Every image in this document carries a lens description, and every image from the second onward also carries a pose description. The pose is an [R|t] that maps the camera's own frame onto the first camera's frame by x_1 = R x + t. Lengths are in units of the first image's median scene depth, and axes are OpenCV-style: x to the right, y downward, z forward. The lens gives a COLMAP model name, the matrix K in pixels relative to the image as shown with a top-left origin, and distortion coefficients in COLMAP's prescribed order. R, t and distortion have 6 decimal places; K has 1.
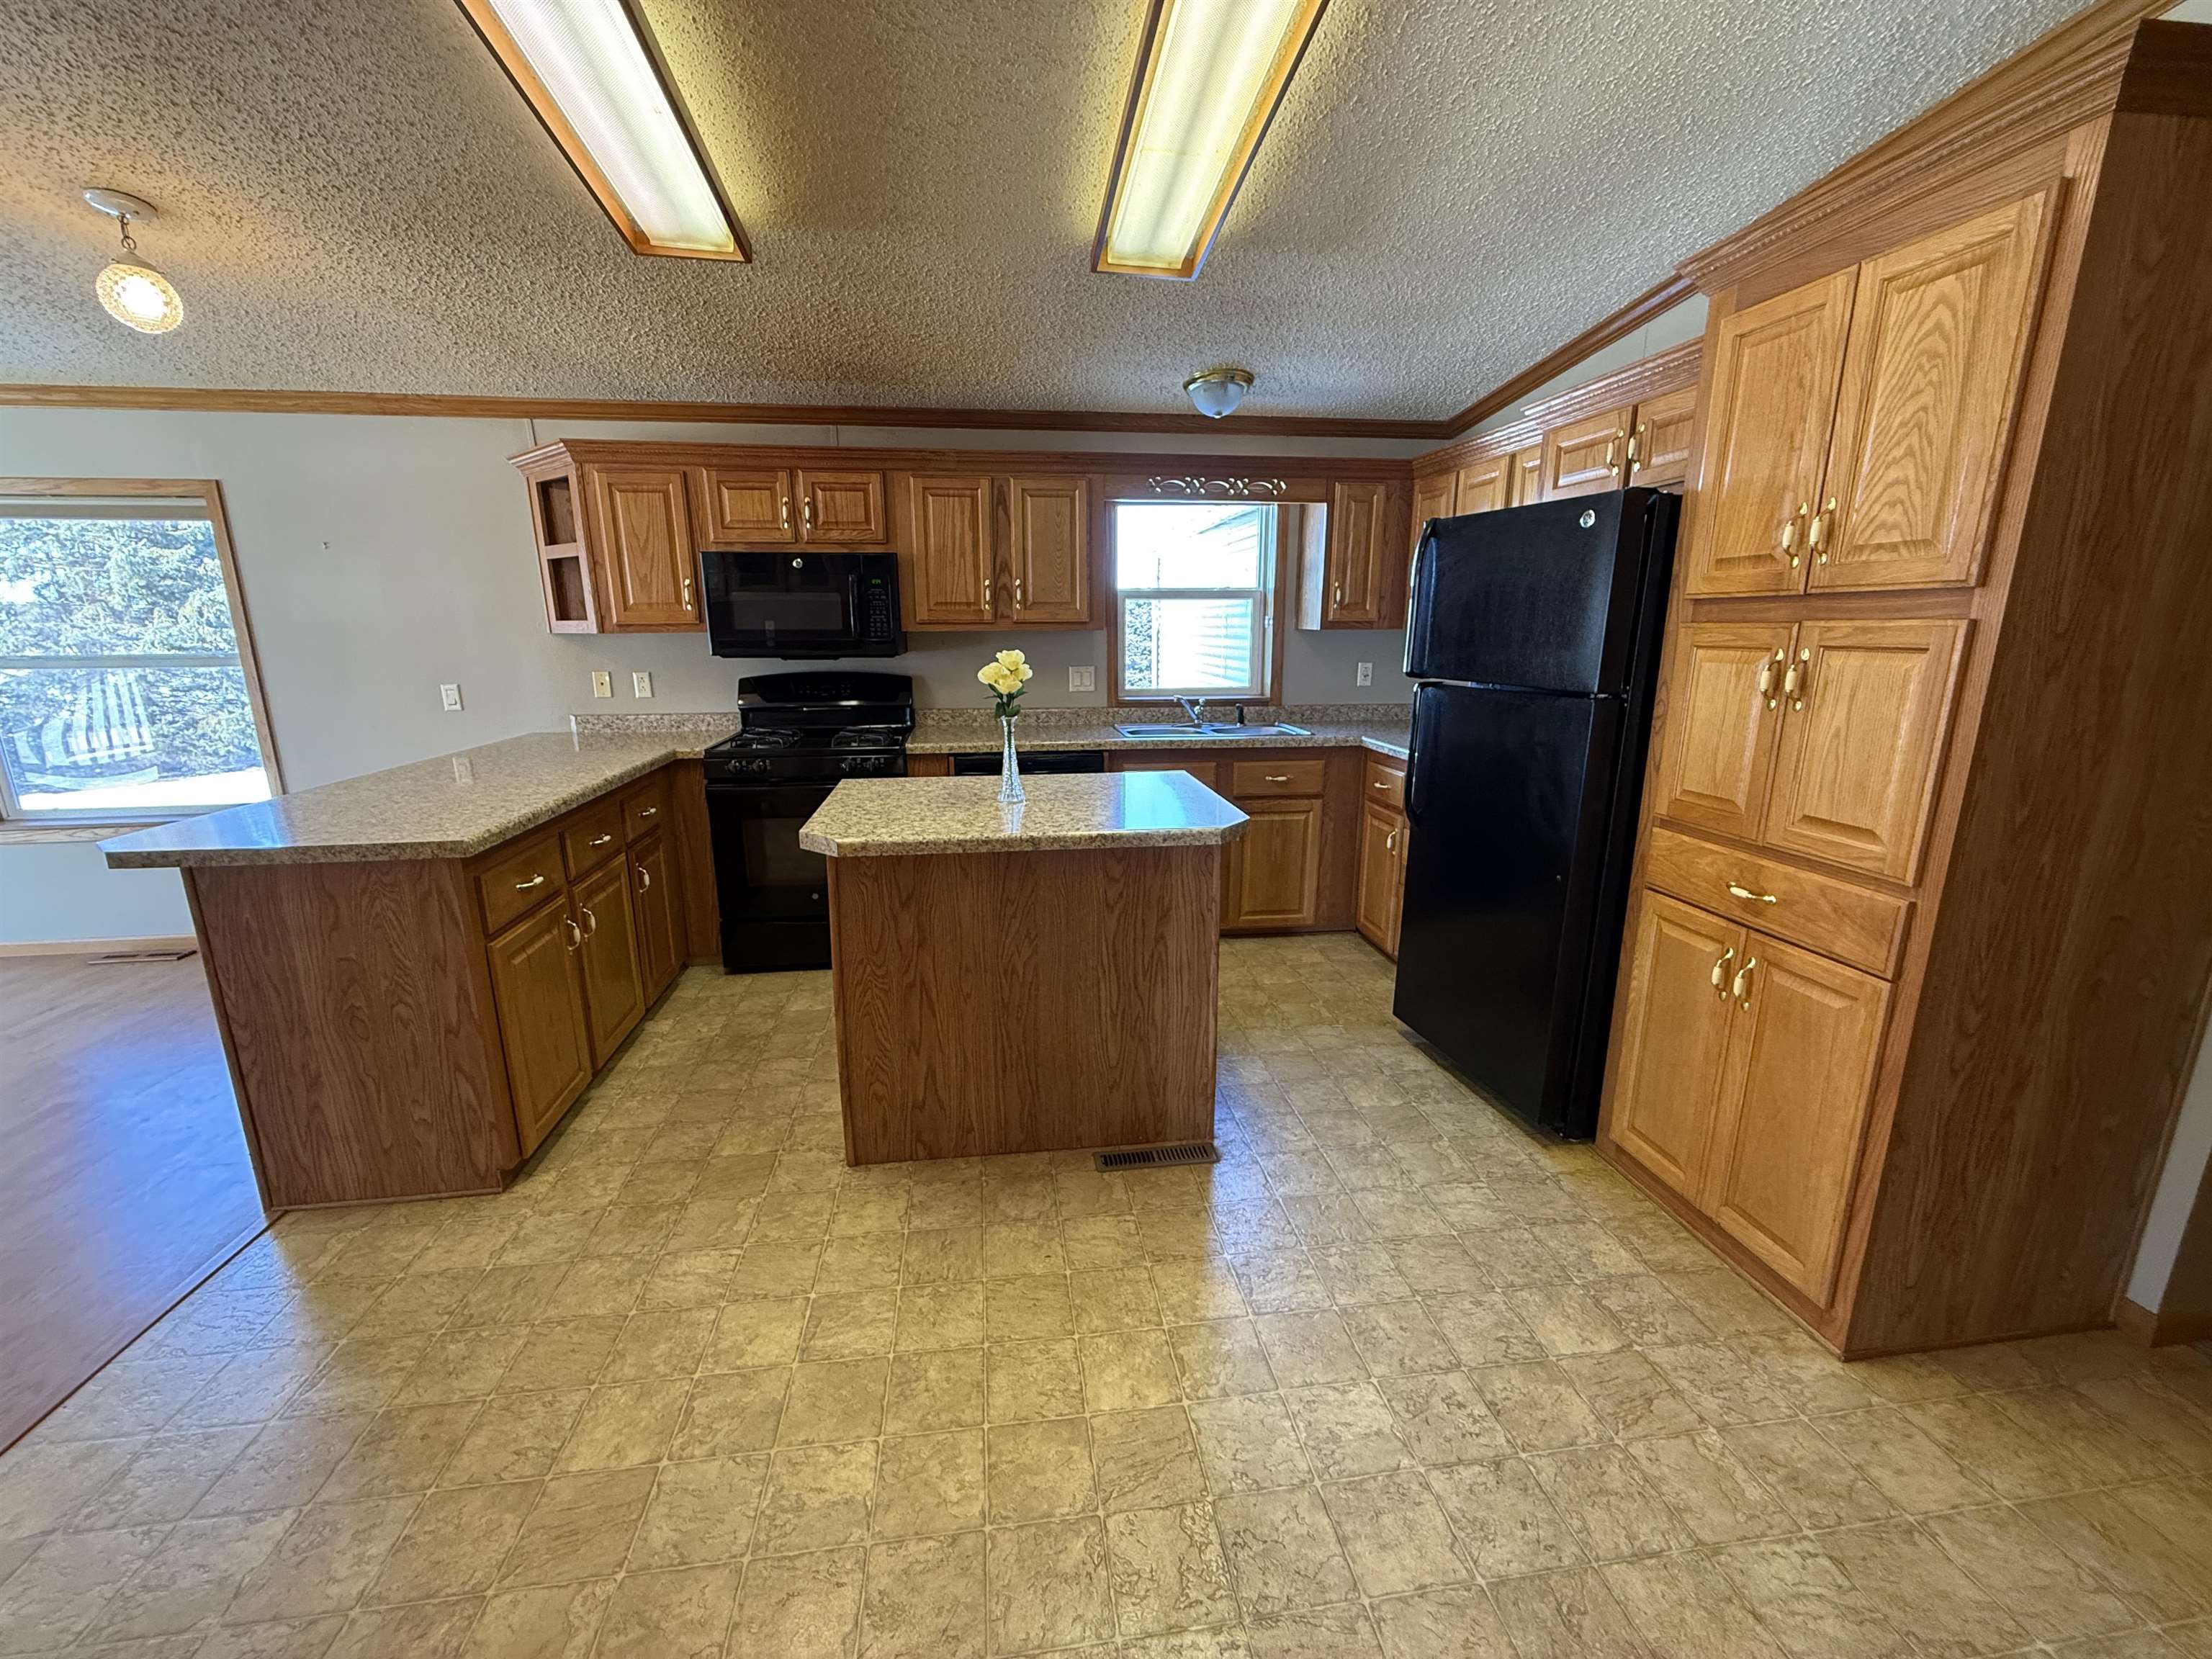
lens RADIAL K [[876.5, 0, 1095.5], [0, 876.5, 825.6], [0, 0, 1]] dist [-0.000511, -0.000119]
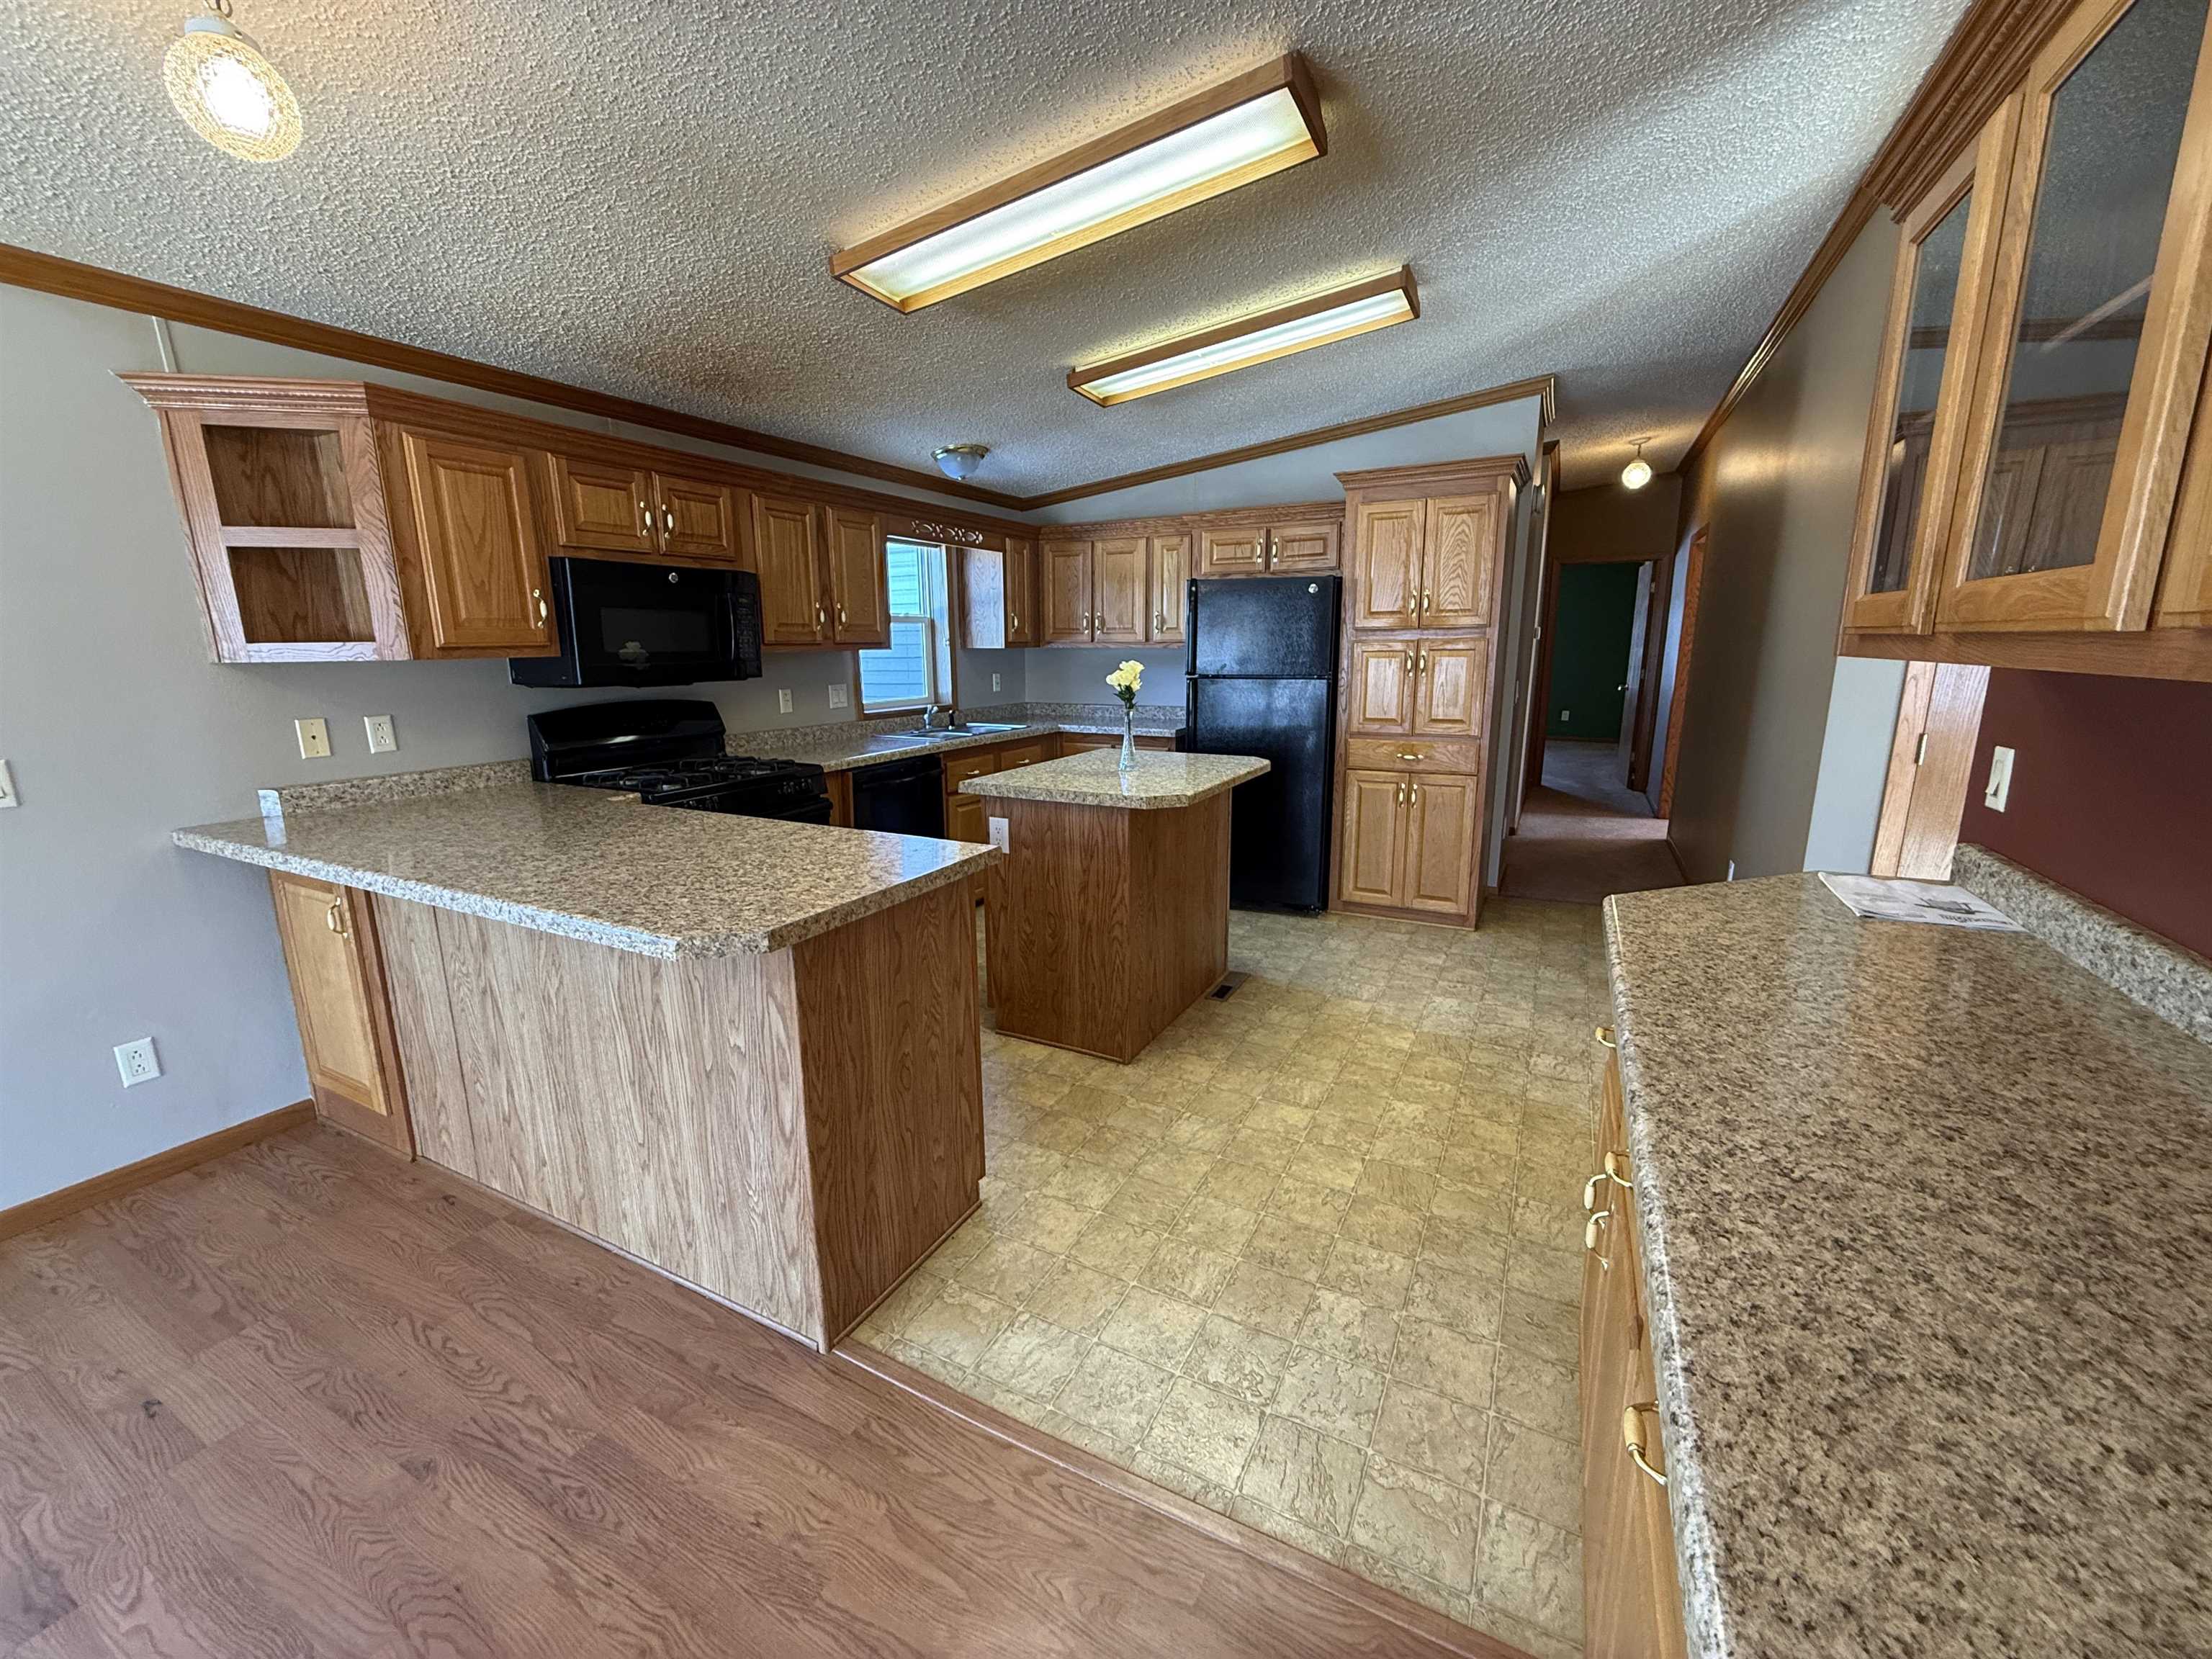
lens RADIAL K [[876.5, 0, 1094.5], [0, 876.5, 826.7], [0, 0, 1]] dist [-0.000511, -0.000119]
pose [[0.582005, -0.169163, 0.795395, -1.182133], [0.189407, 0.979421, 0.069709, -0.045676], [-0.790819, 0.110082, 0.602069, 0.215997]]
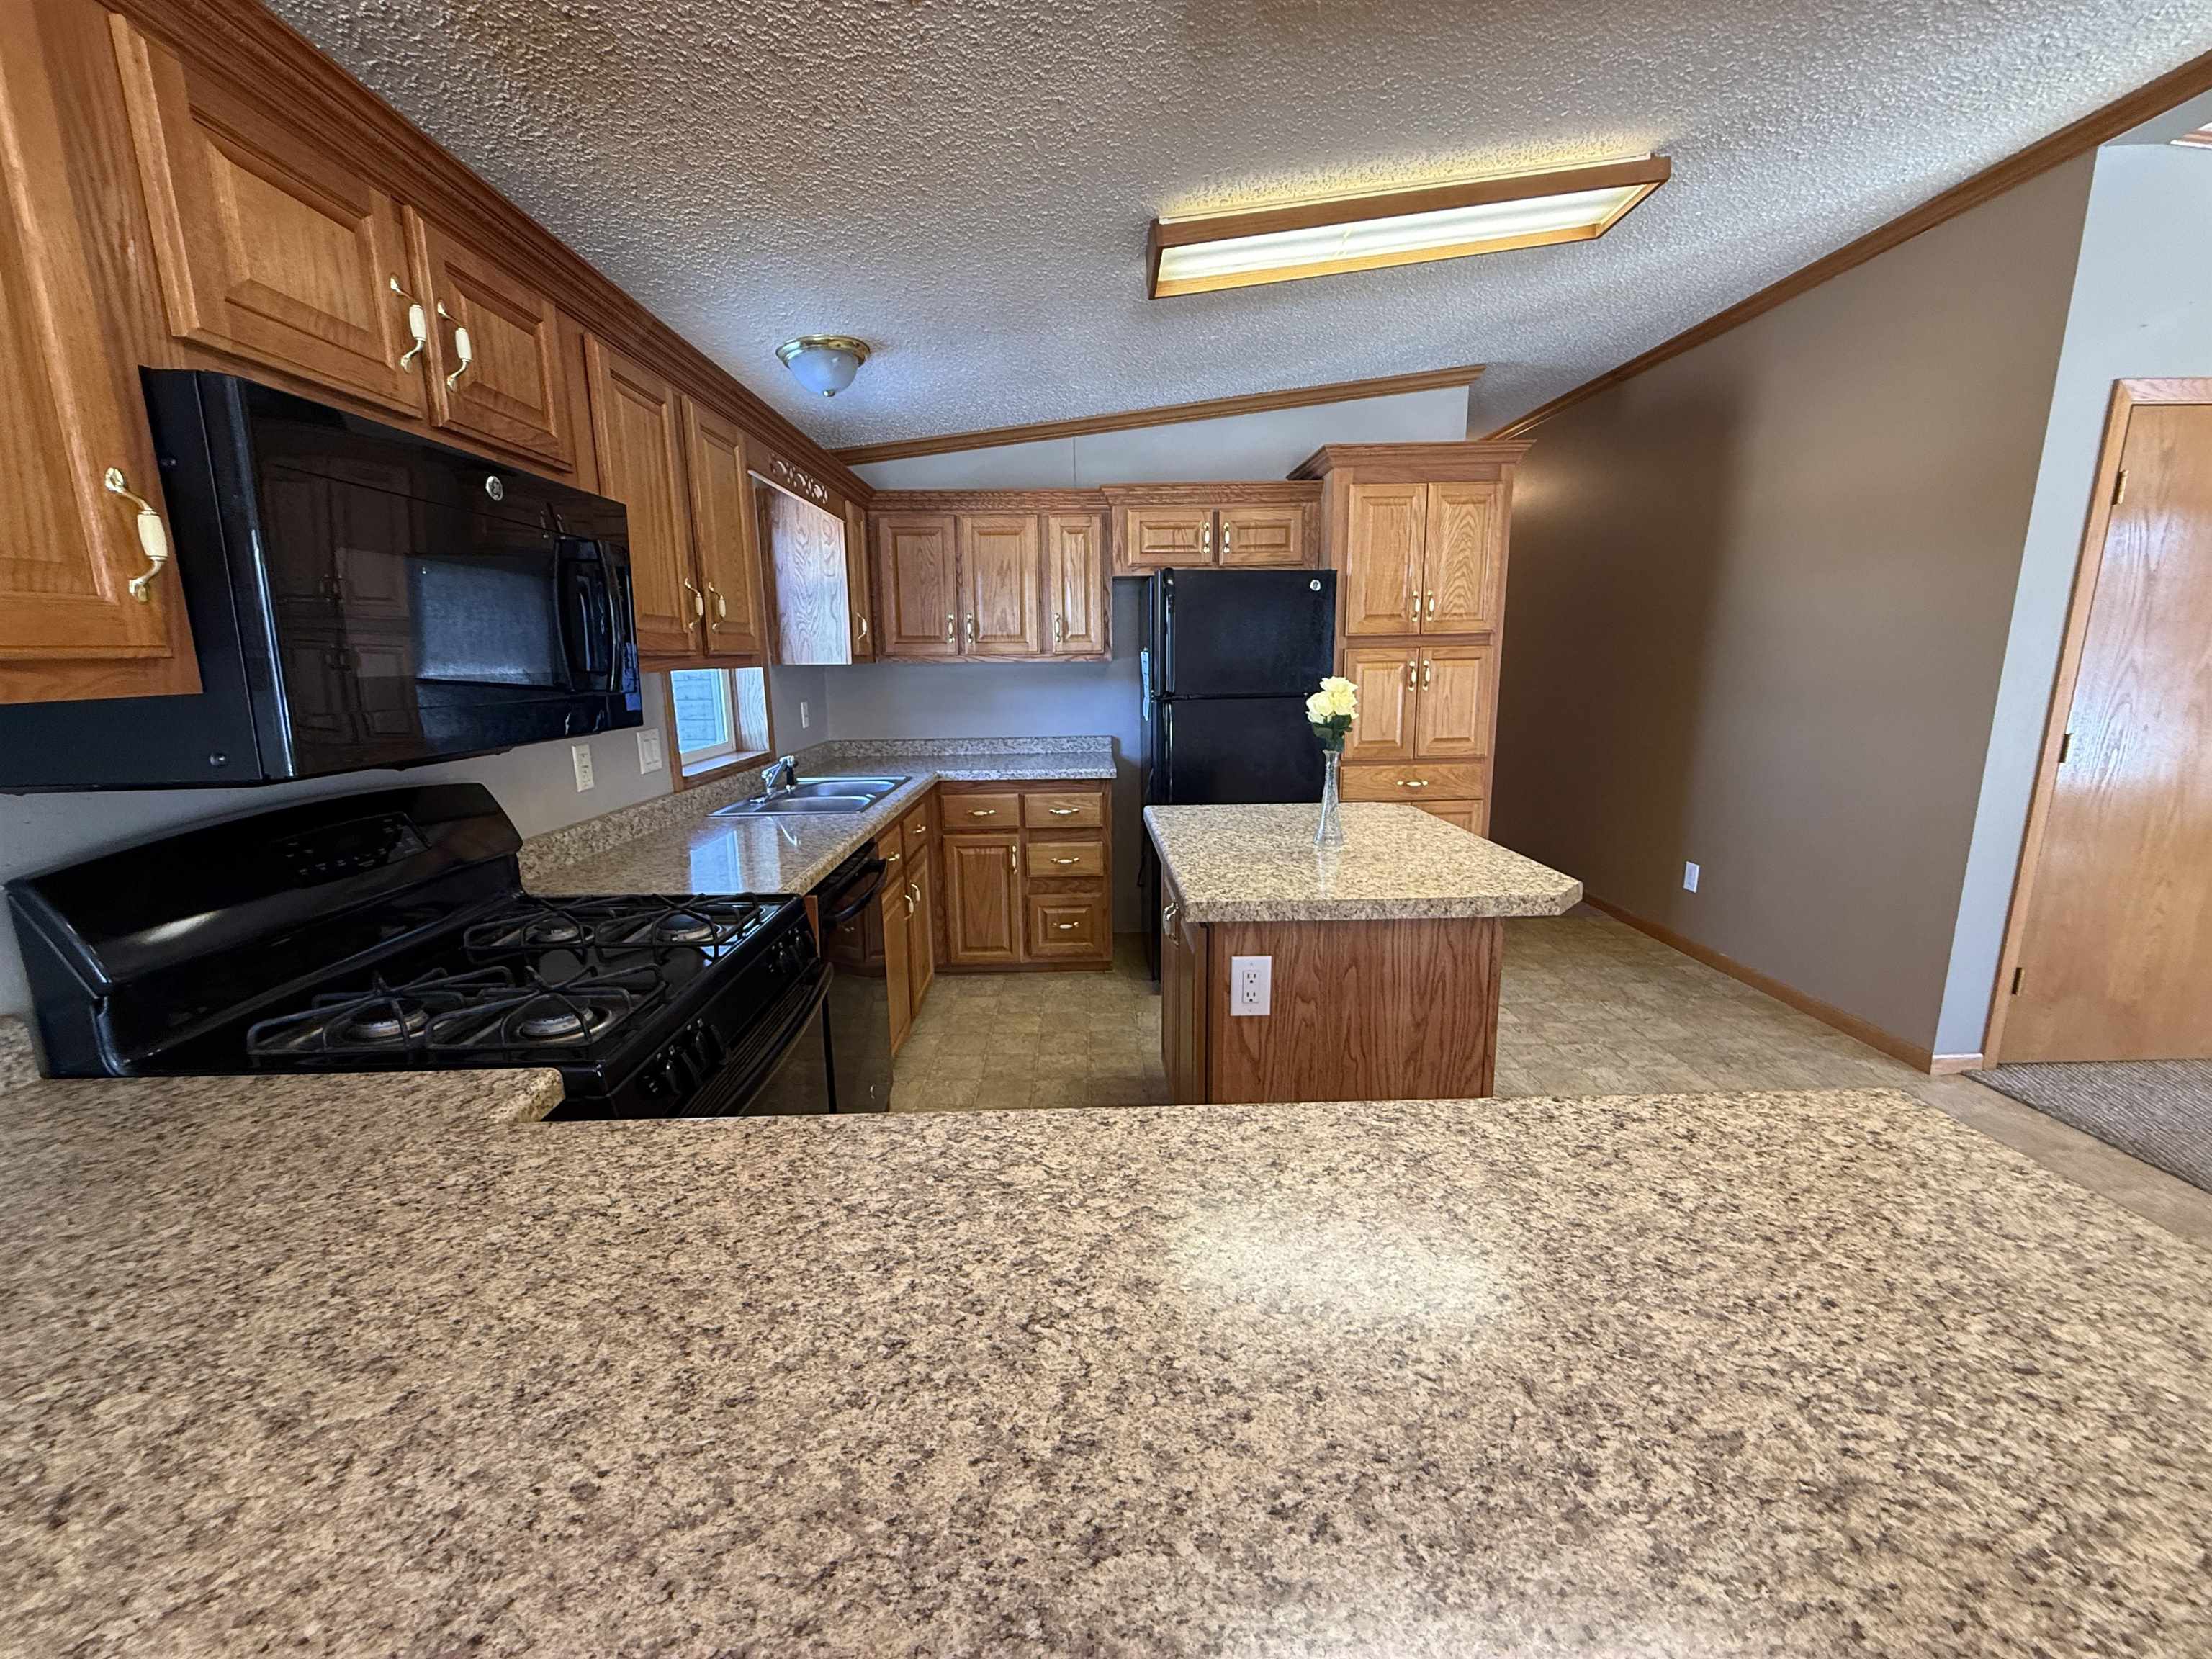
lens RADIAL K [[876.5, 0, 1095.1], [0, 876.5, 827.4], [0, 0, 1]] dist [-0.000511, -0.000119]
pose [[0.117690, -0.191164, 0.974477, -0.957187], [0.238099, 0.958105, 0.159197, -0.234156], [-0.964084, 0.213287, 0.158275, 1.039672]]
